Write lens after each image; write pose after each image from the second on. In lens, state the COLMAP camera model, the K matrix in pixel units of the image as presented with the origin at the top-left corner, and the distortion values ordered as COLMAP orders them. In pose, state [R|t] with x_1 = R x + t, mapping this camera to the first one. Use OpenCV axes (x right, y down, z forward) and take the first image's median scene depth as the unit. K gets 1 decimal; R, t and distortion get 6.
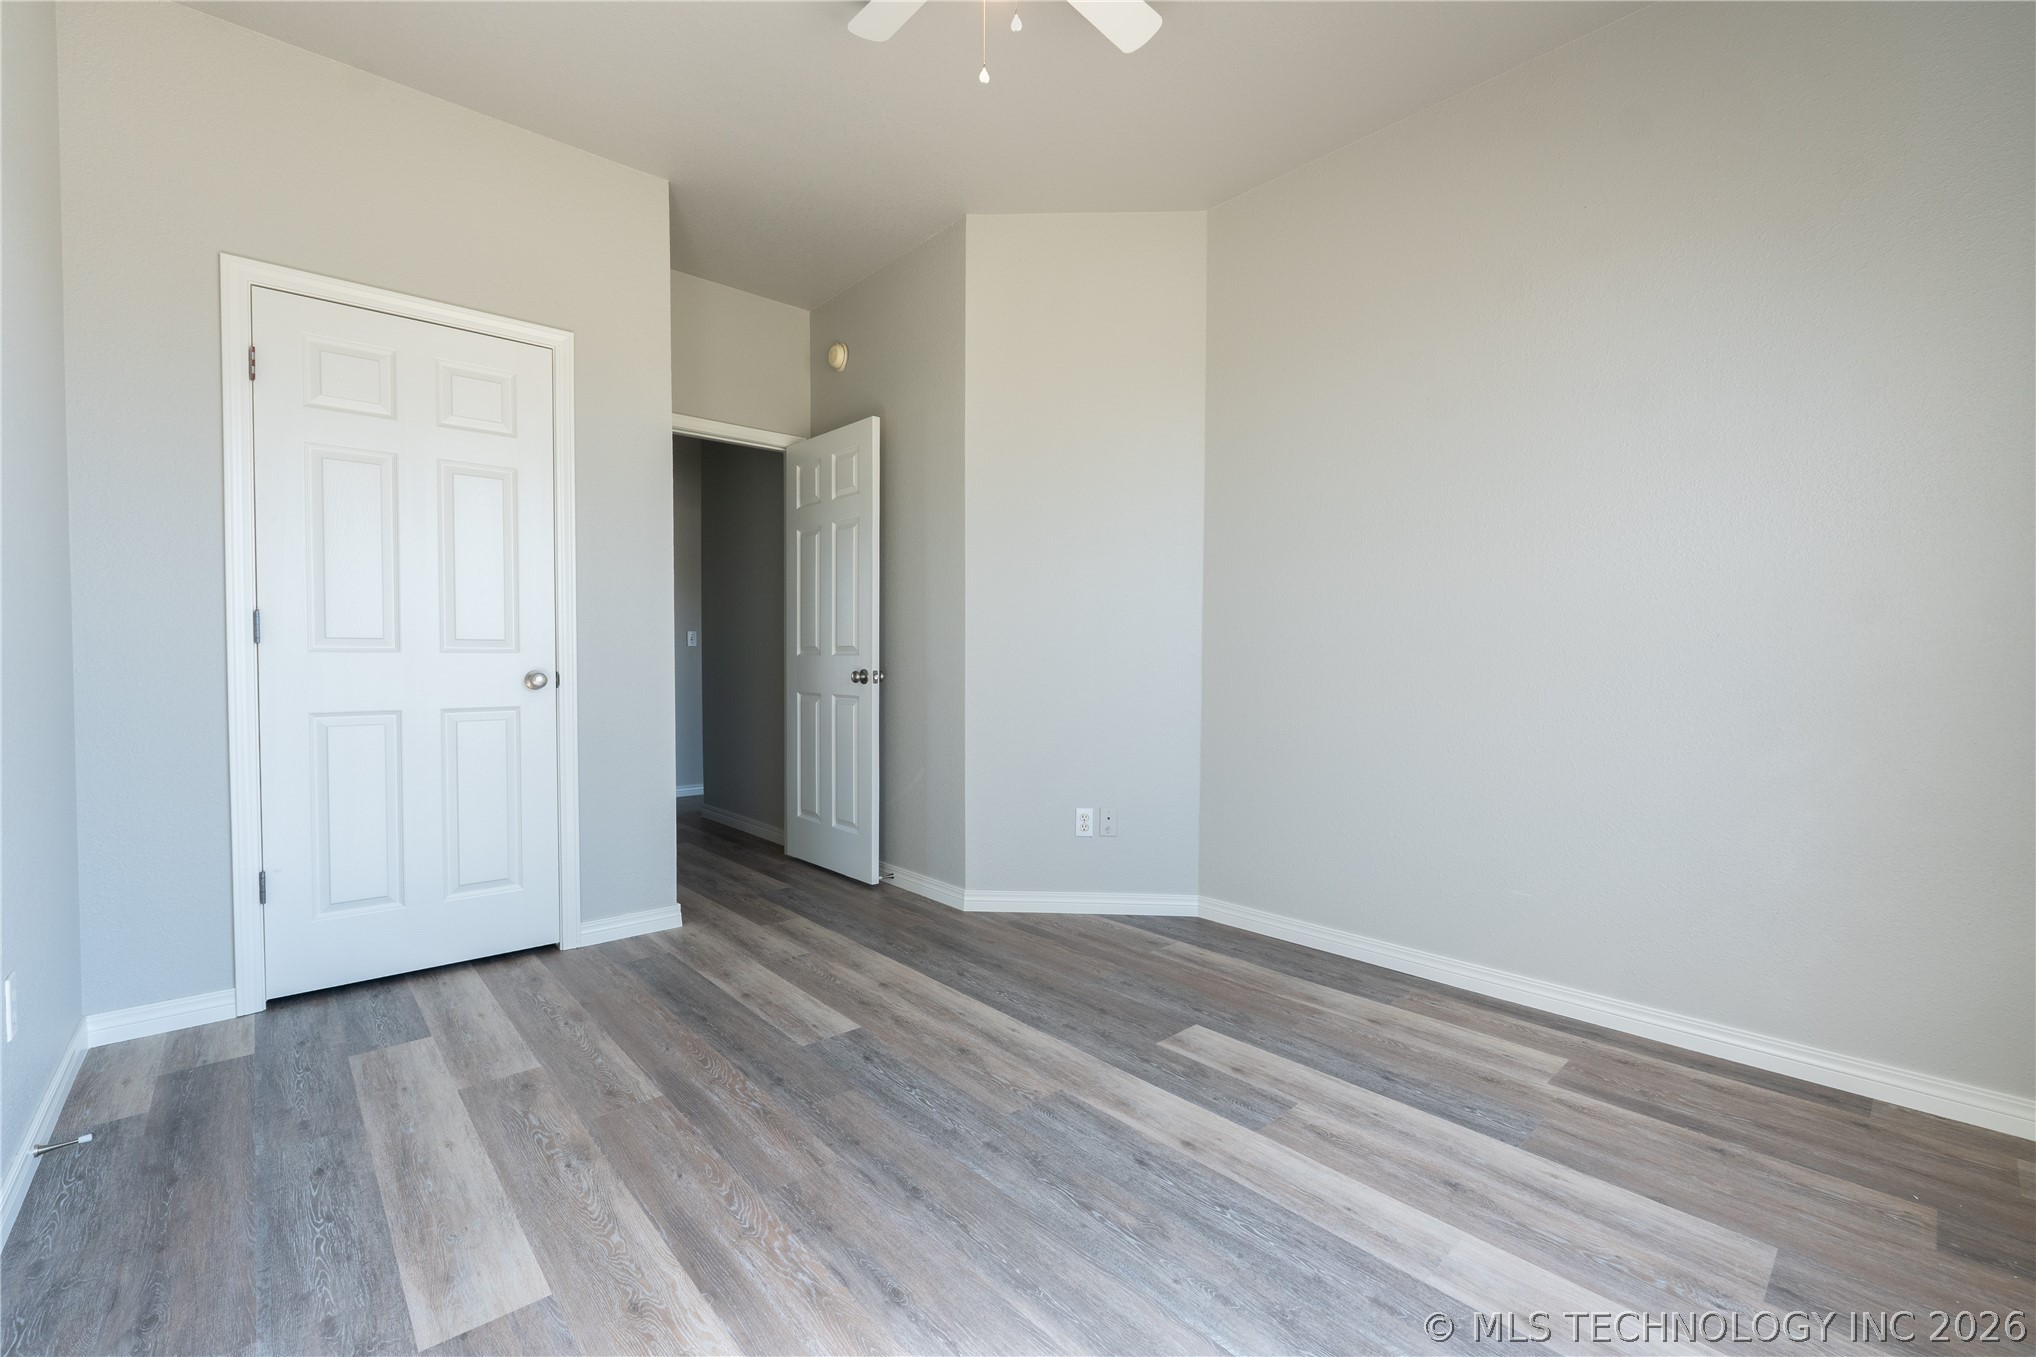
lens RADIAL K [[862.9, 0, 1018.0], [0, 862.9, 678.5], [0, 0, 1]] dist [-0.000279, -0.000105]
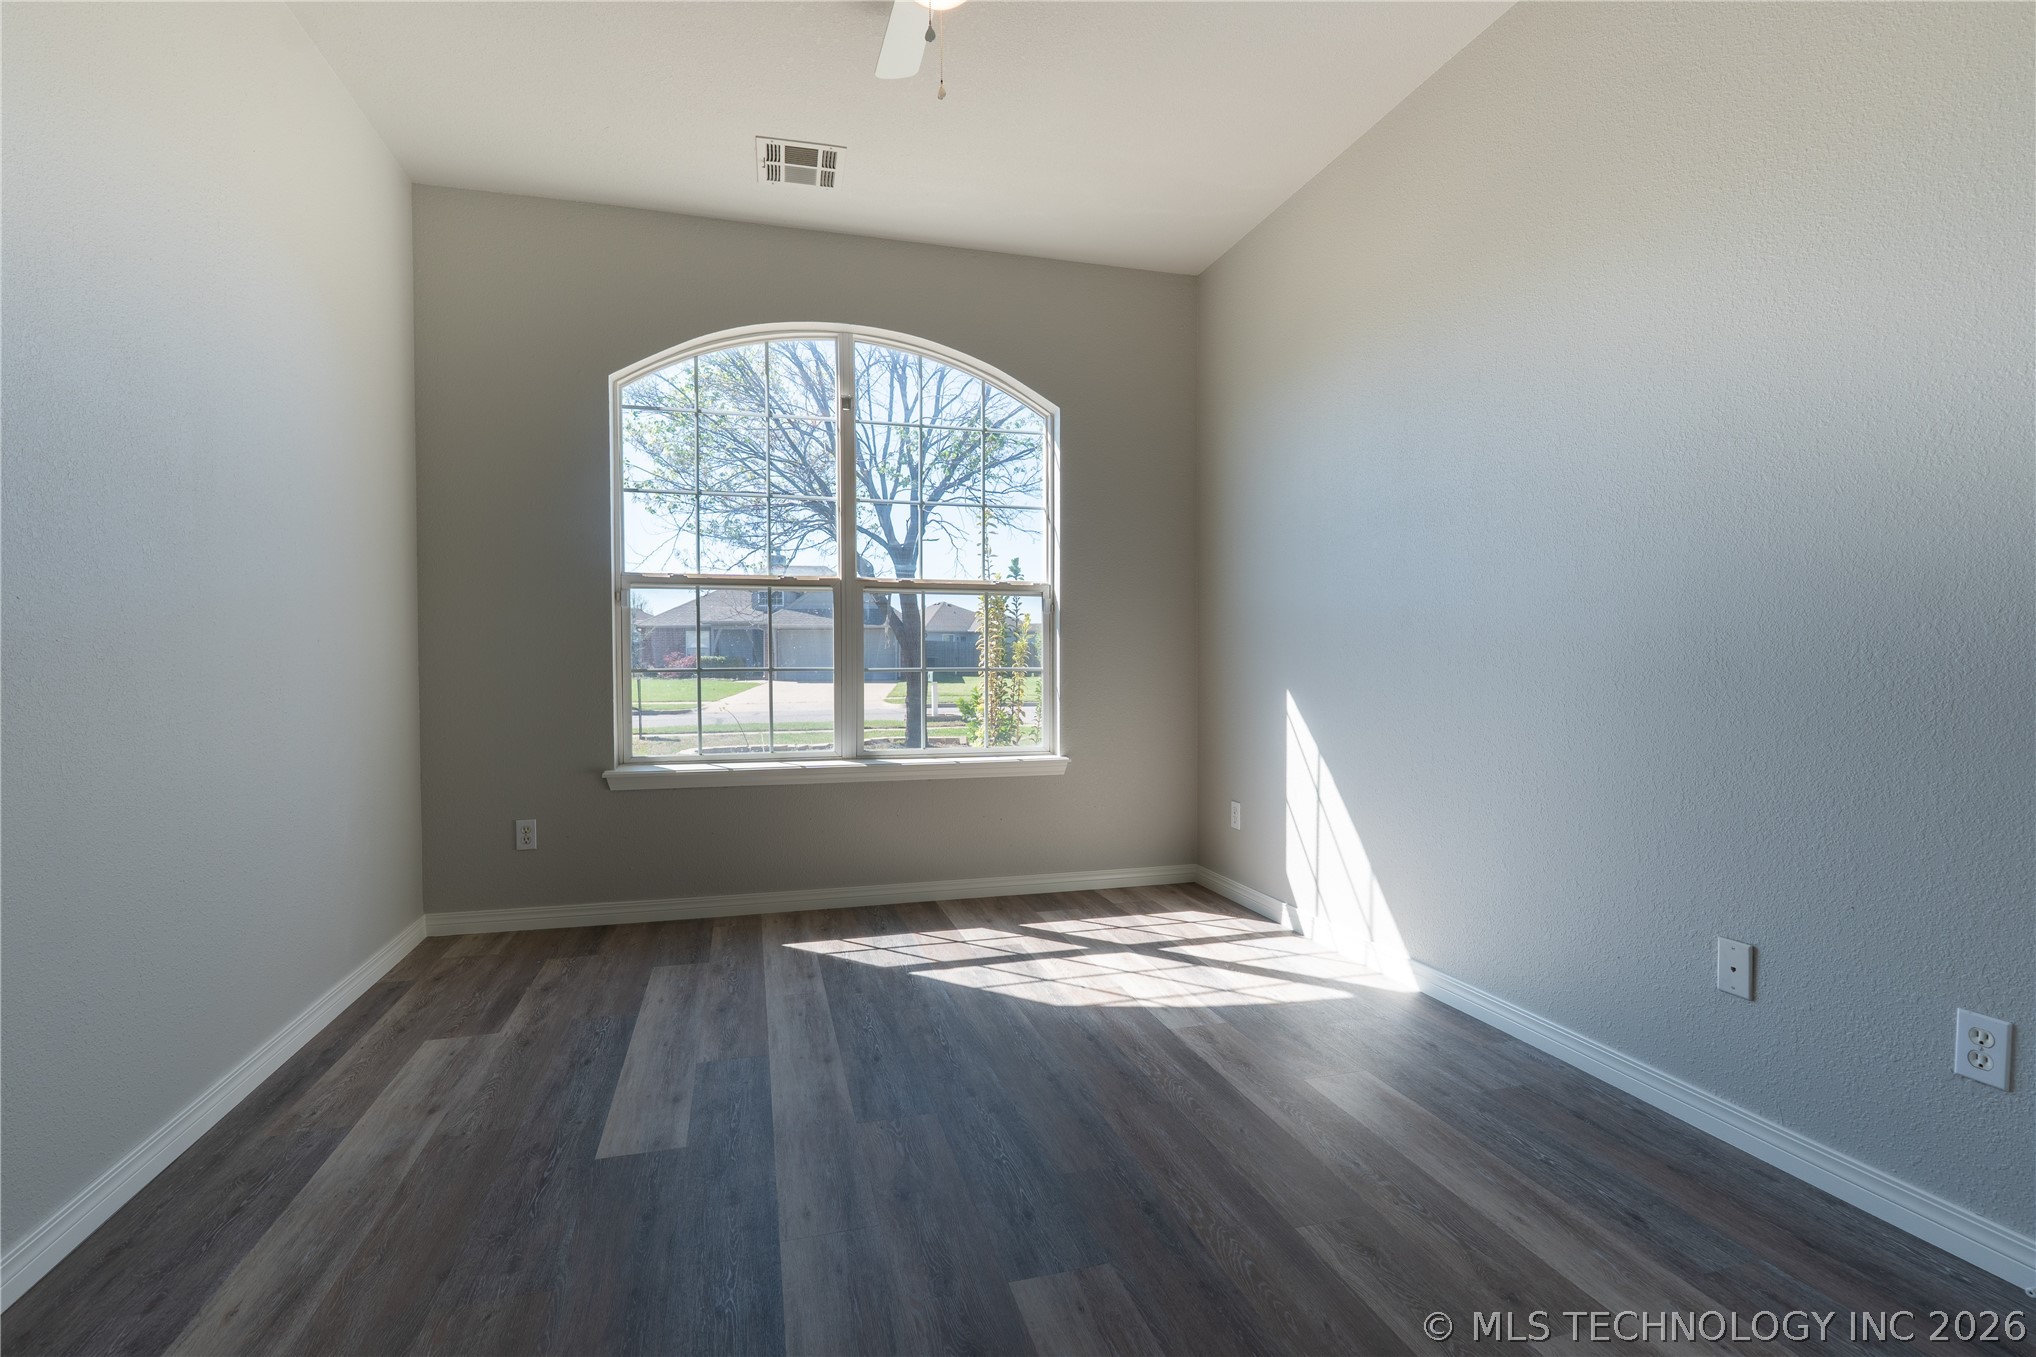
lens RADIAL K [[862.9, 0, 1018.0], [0, 862.9, 678.5], [0, 0, 1]] dist [-0.000279, -0.000105]
pose [[-0.897374, -0.010274, 0.441152, -0.523719], [0.011767, 0.998816, 0.047197, -0.046989], [-0.441115, 0.047544, -0.896190, 1.773979]]
